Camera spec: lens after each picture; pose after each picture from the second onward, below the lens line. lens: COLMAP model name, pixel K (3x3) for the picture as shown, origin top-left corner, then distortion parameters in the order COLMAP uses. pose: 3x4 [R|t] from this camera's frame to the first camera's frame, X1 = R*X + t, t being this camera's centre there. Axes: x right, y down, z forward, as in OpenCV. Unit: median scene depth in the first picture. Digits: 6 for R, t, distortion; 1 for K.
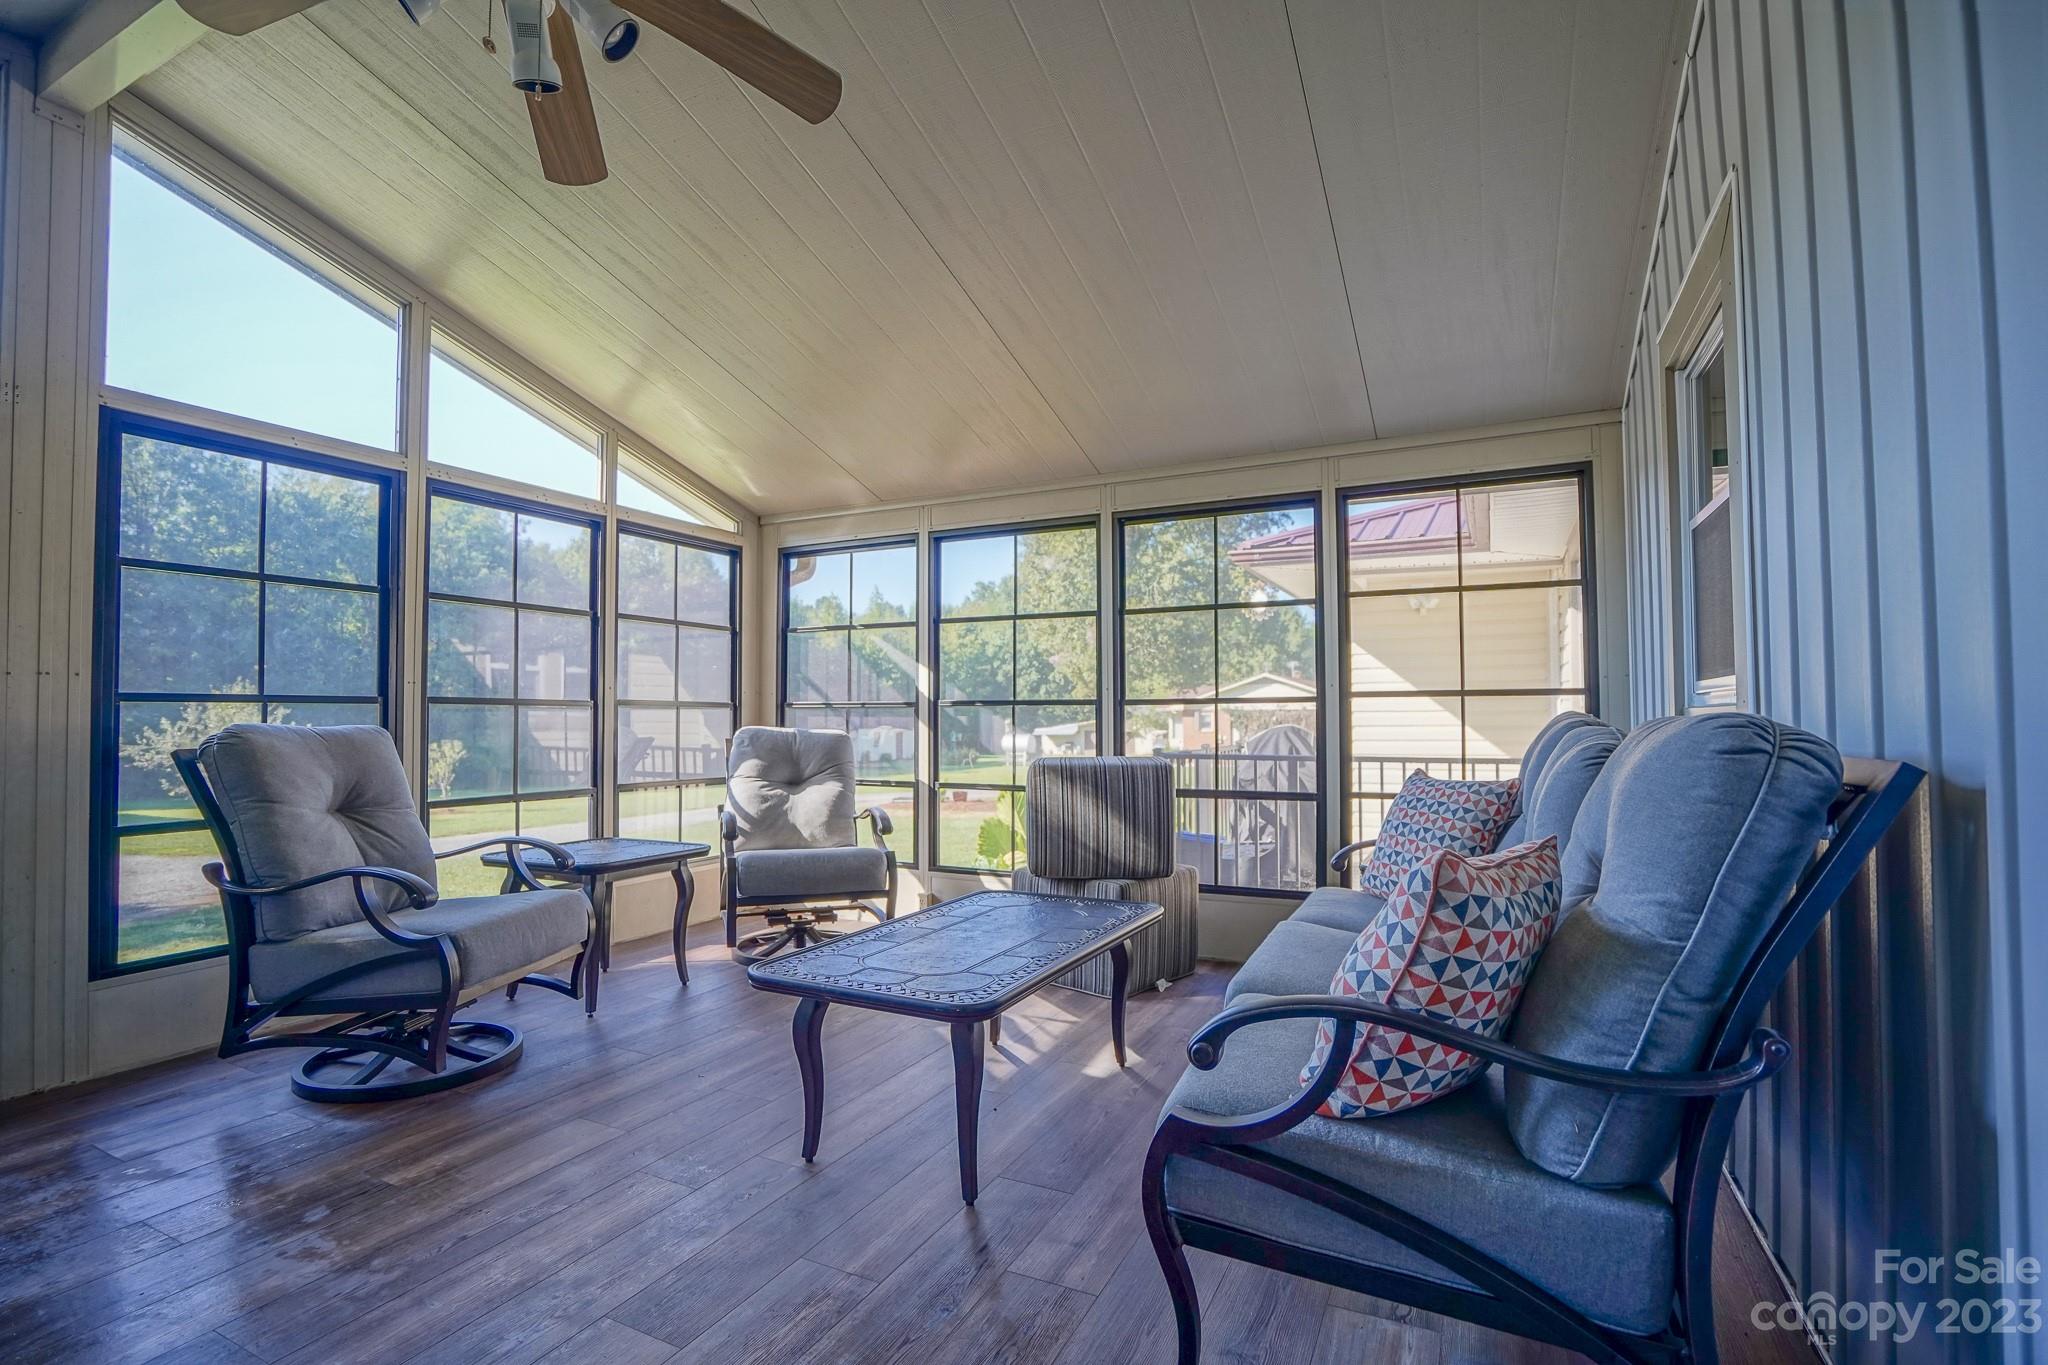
lens RADIAL K [[956.7, 0, 1032.2], [0, 956.7, 690.6], [0, 0, 1]] dist [-0.039022, 0.017622]
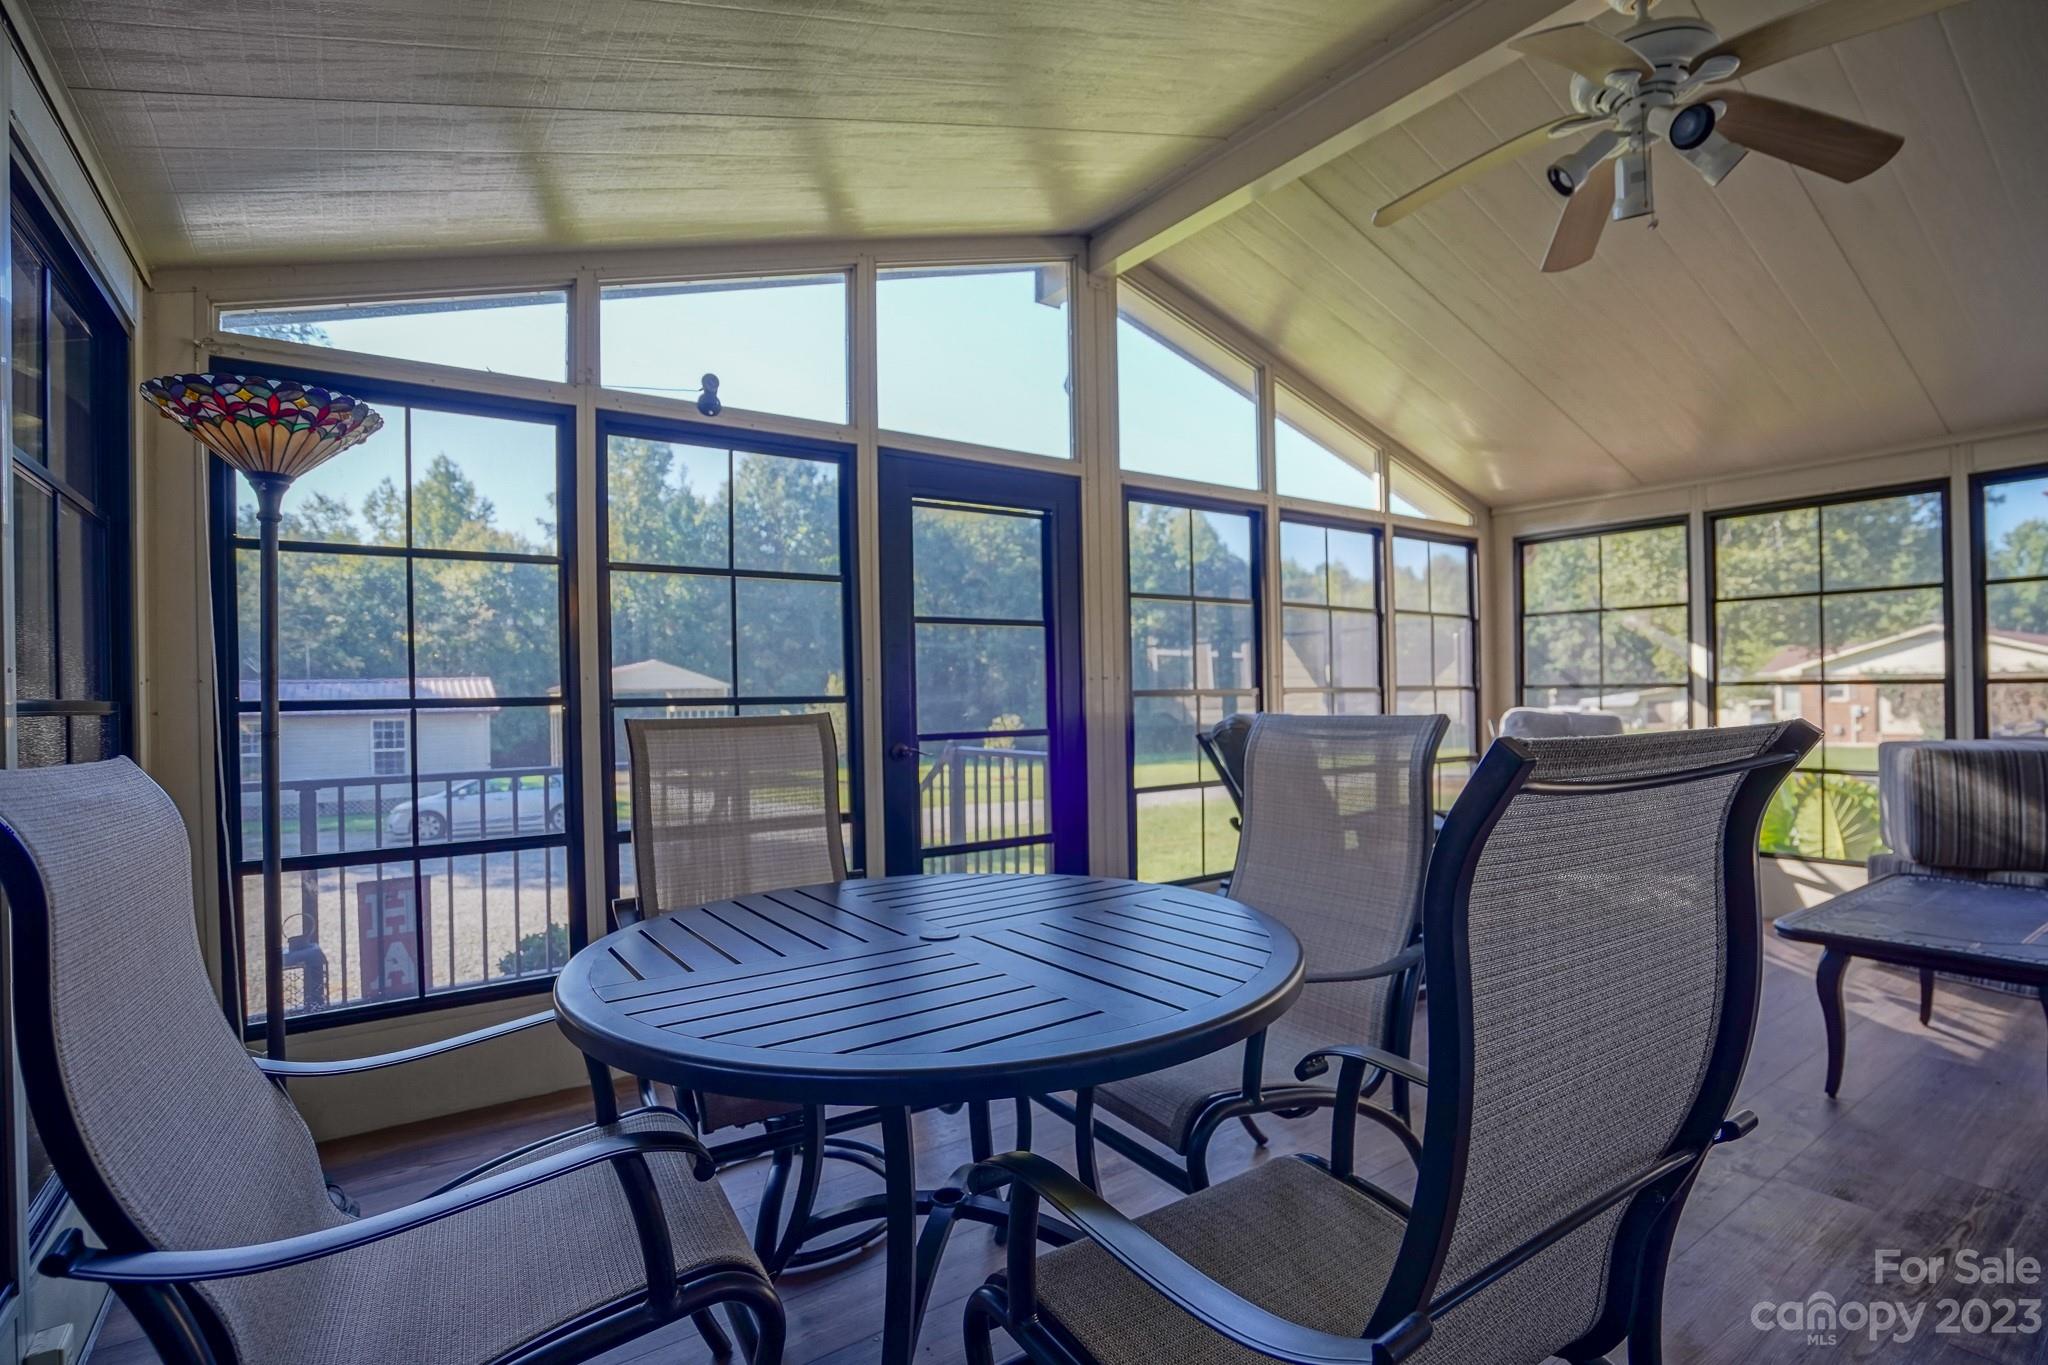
lens RADIAL K [[989.2, 0, 1066.7], [0, 989.2, 682.0], [0, 0, 1]] dist [-0.035198, 0.020693]
pose [[0.893371, -0.017251, -0.448989, -0.247207], [0.026615, 0.999540, 0.014553, -0.021057], [0.448532, -0.024951, 0.893419, -0.209681]]
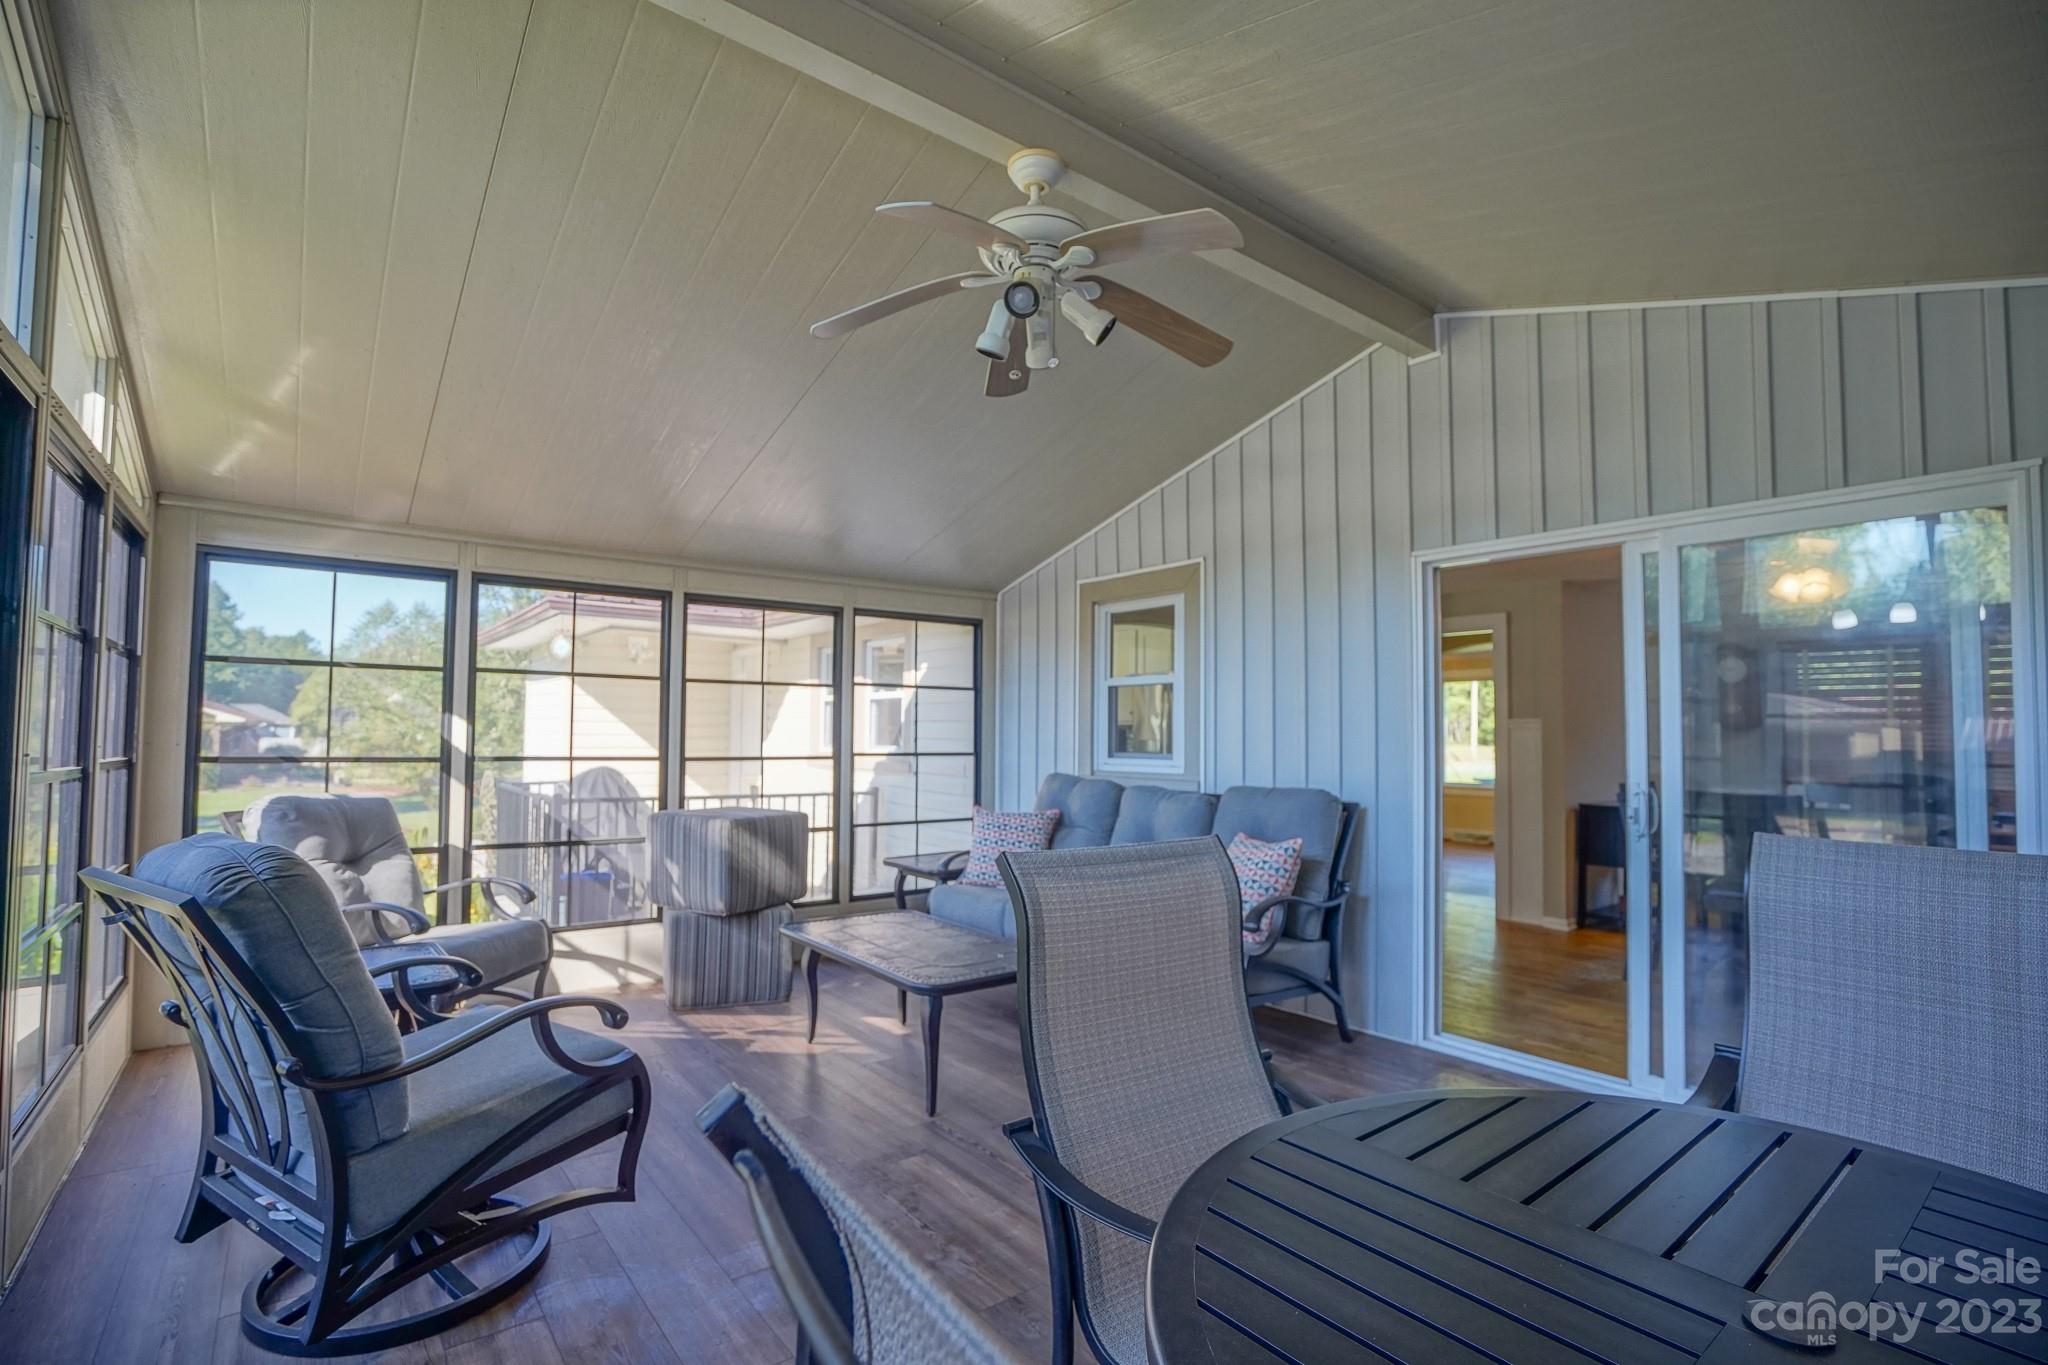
lens RADIAL K [[951.3, 0, 1016.6], [0, 951.3, 691.0], [0, 0, 1]] dist [-0.047150, 0.015835]
pose [[0.444993, 0.053998, 0.893905, -0.679085], [-0.034181, 0.998477, -0.043300, -0.031145], [-0.894882, -0.011286, 0.446161, 0.131719]]
